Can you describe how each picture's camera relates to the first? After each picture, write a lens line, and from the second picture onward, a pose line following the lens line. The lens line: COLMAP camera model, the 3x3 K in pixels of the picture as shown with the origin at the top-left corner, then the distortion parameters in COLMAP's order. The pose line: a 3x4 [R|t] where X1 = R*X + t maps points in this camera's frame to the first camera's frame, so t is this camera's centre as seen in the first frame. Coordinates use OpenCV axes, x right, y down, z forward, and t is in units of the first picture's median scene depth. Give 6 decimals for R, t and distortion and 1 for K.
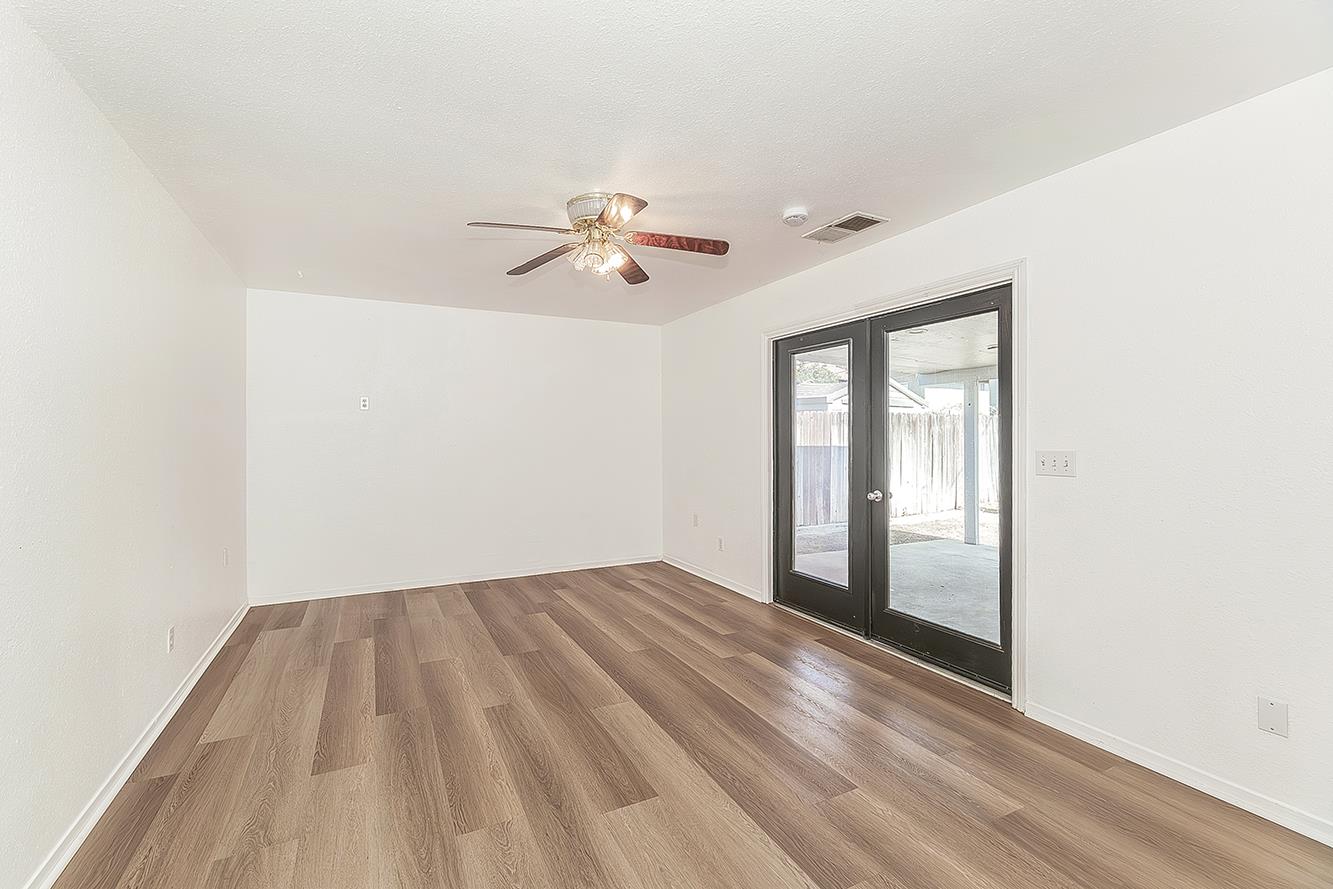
lens RADIAL K [[560.9, 0, 656.6], [0, 560.9, 438.3], [0, 0, 1]] dist [-0.000420, 0.000743]
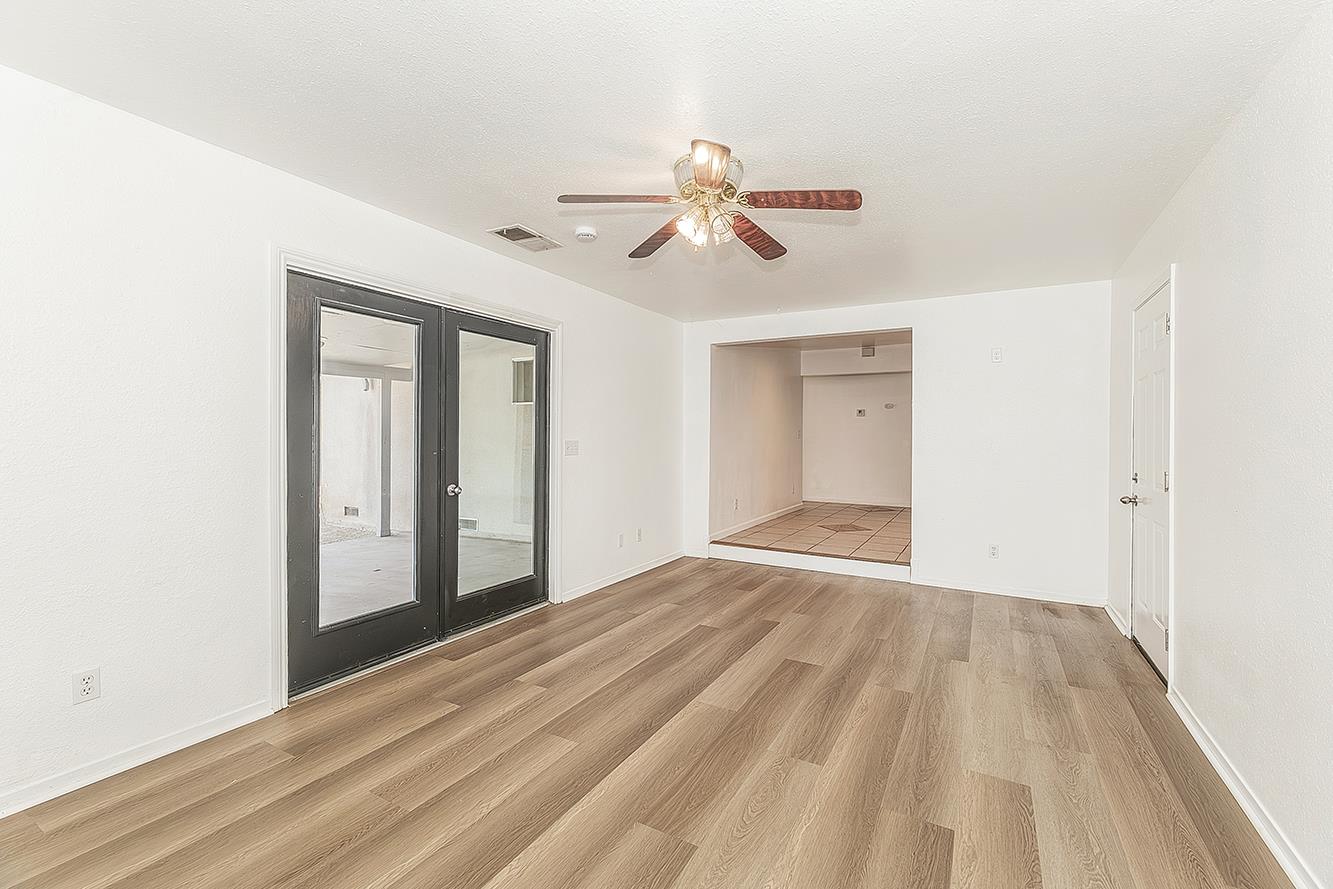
lens RADIAL K [[560.9, 0, 658.1], [0, 560.9, 441.0], [0, 0, 1]] dist [-0.000420, 0.000743]
pose [[-0.538952, -0.008134, 0.842297, -0.796911], [-0.003909, 0.999967, 0.007155, 0.008347], [-0.842327, 0.000563, -0.538966, 1.518458]]
